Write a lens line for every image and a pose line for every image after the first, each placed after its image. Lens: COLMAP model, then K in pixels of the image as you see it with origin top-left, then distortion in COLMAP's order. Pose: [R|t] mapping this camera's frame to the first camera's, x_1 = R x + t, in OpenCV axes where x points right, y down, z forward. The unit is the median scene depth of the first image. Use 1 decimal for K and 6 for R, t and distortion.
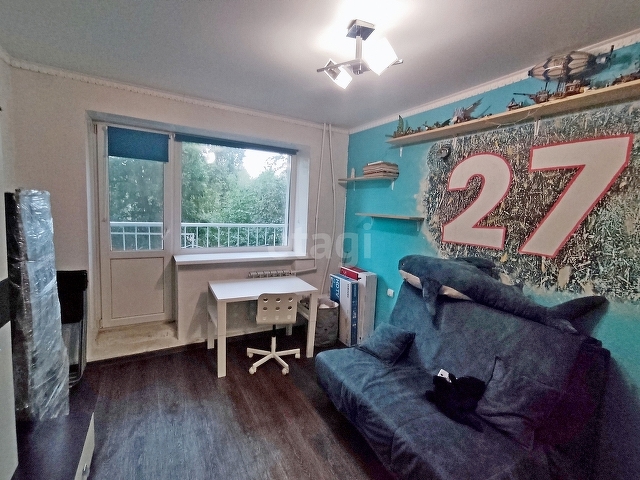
lens RADIAL K [[291.7, 0, 317.1], [0, 291.7, 237.5], [0, 0, 1]] dist [-0.025455, 0.013040]
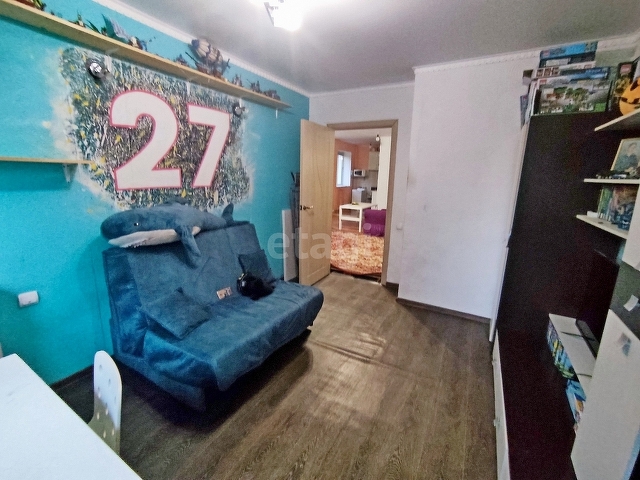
lens RADIAL K [[292.2, 0, 318.8], [0, 292.2, 238.4], [0, 0, 1]] dist [-0.036525, 0.019951]
pose [[-0.514584, -0.250937, 0.819899, -0.669343], [0.032998, 0.949713, 0.311377, -0.108407], [-0.856805, 0.187284, -0.480427, 1.096151]]
